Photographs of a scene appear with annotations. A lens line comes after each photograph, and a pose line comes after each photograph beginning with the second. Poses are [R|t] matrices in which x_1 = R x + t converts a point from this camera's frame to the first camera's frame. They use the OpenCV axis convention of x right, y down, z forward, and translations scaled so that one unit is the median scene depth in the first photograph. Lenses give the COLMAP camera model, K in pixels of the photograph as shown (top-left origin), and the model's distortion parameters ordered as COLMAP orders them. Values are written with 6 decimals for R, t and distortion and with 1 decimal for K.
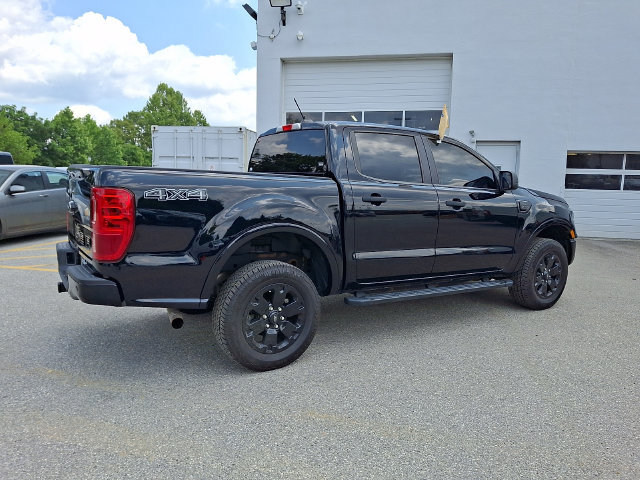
lens RADIAL K [[485.9, 0, 320.4], [0, 485.9, 239.2], [0, 0, 1]] dist [0.041391, -0.031162]
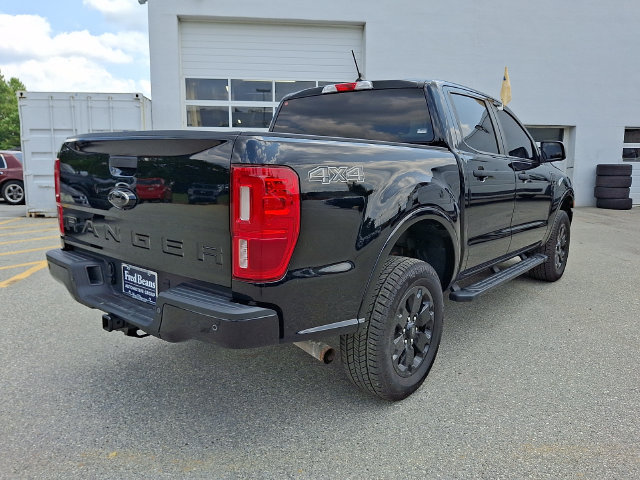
lens RADIAL K [[485.9, 0, 317.7], [0, 485.9, 236.7], [0, 0, 1]] dist [0.041391, -0.031162]
pose [[0.953595, -0.065993, 0.293771, -0.163017], [0.053465, 0.997293, 0.050480, -0.012299], [-0.296308, -0.032431, 0.954542, 0.109113]]
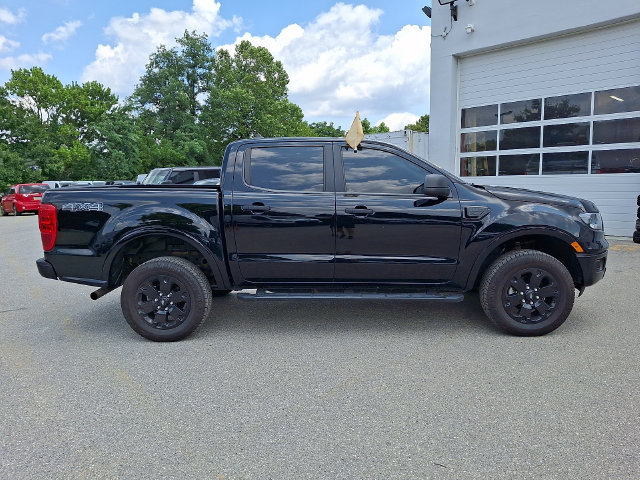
lens RADIAL K [[485.9, 0, 321.9], [0, 485.9, 243.9], [0, 0, 1]] dist [0.041391, -0.031162]
pose [[0.826435, 0.038262, -0.561731, 0.346217], [-0.030729, 0.999266, 0.022855, -0.011891], [0.562193, -0.001626, 0.827004, 0.060566]]
